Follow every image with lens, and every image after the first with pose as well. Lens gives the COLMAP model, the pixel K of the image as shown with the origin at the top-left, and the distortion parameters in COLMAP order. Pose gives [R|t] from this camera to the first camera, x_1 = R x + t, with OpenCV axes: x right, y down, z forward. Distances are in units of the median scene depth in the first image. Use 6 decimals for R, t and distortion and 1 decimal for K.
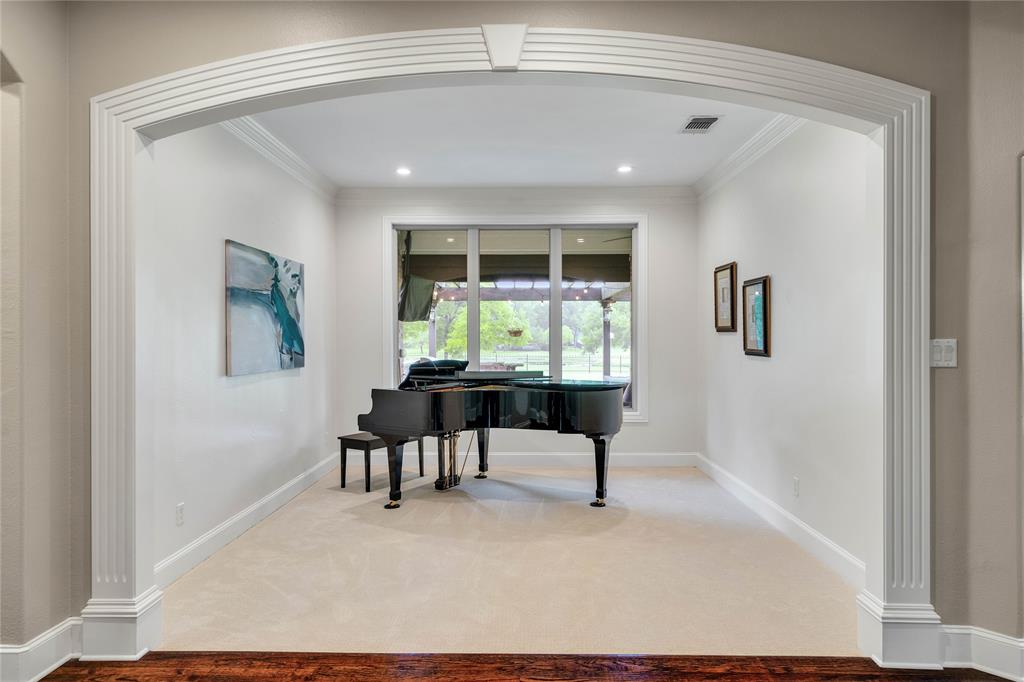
lens RADIAL K [[636.7, 0, 512.0], [0, 636.7, 341.0], [0, 0, 1]] dist [0.001322, 0.001152]
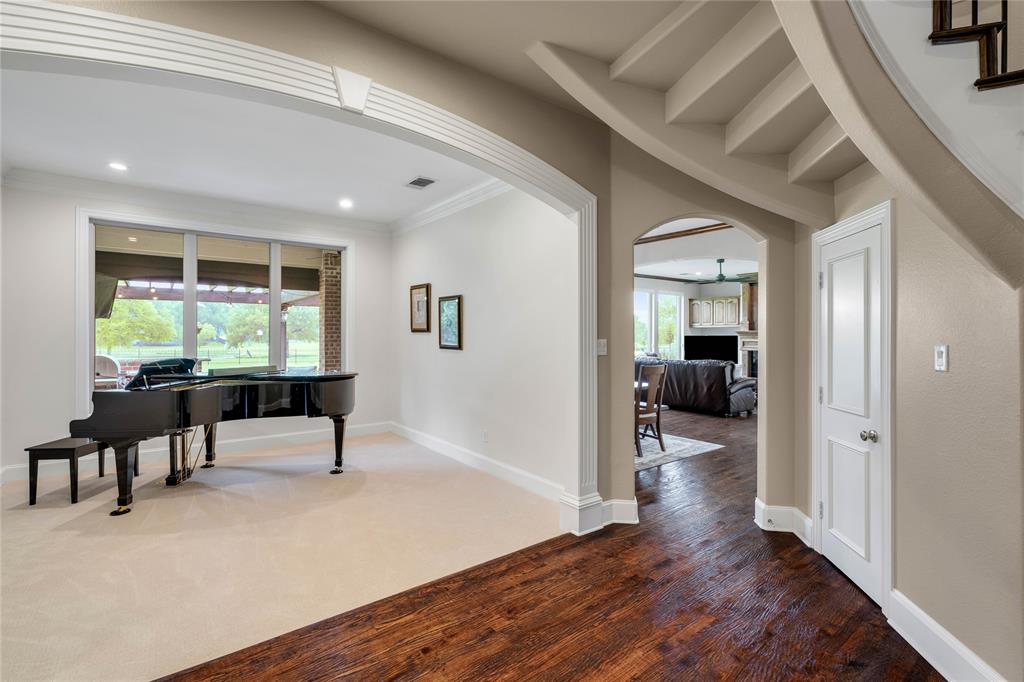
lens RADIAL K [[465.5, 0, 513.7], [0, 465.5, 332.8], [0, 0, 1]] dist [-0.002294, -0.000253]
pose [[0.782869, 0.004656, 0.622170, -0.158146], [0.000769, 0.999964, -0.008450, -0.005194], [-0.622186, 0.007093, 0.782837, 0.075830]]
